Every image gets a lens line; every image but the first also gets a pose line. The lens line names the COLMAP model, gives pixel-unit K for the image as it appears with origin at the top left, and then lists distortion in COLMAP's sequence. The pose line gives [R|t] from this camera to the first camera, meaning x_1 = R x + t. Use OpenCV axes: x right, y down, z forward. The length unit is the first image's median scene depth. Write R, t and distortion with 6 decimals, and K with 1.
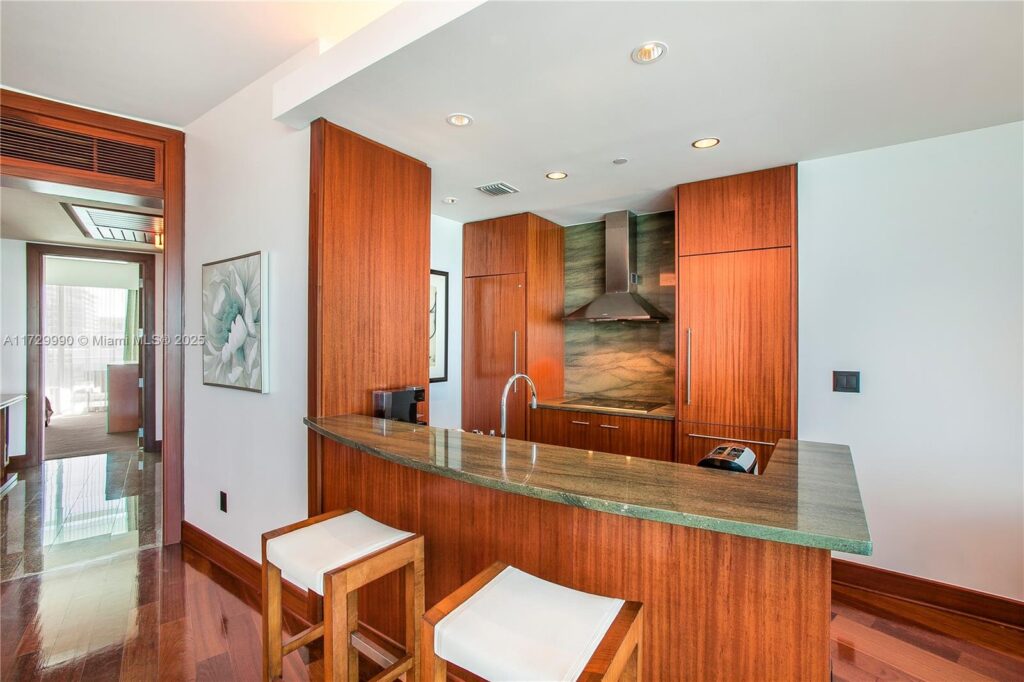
lens RADIAL K [[470.3, 0, 517.2], [0, 470.3, 329.8], [0, 0, 1]] dist [-0.022240, 0.020518]
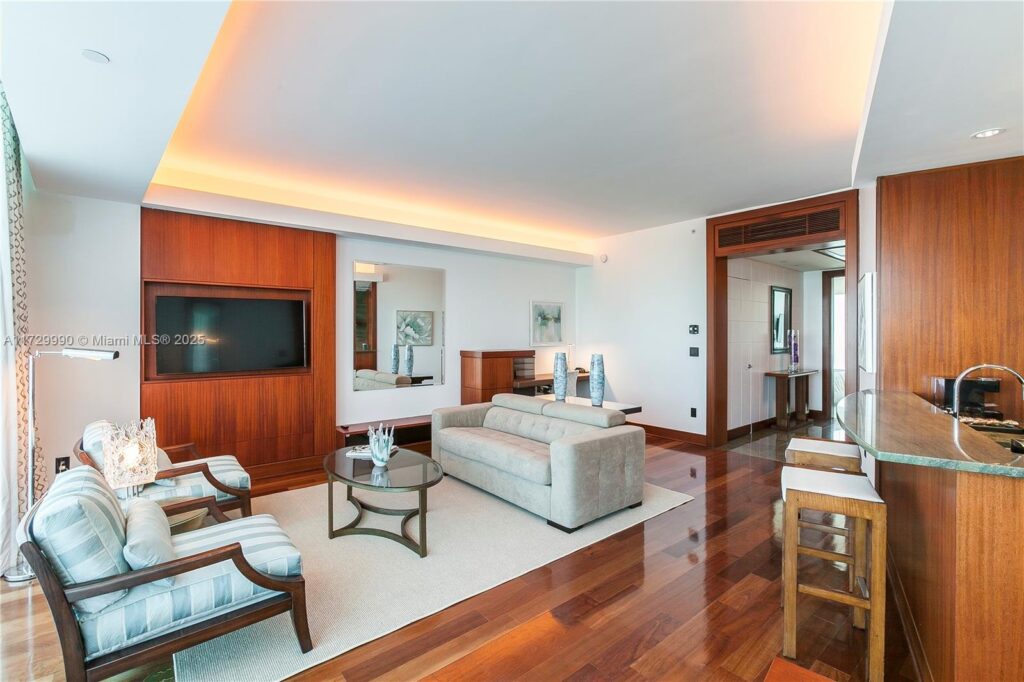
lens RADIAL K [[450.1, 0, 516.6], [0, 450.1, 335.6], [0, 0, 1]] dist [-0.017244, 0.000153]
pose [[0.064346, -0.013039, -0.997842, 0.604008], [0.038875, 0.999188, -0.010550, -0.007158], [0.997170, -0.038112, 0.064801, -0.137625]]
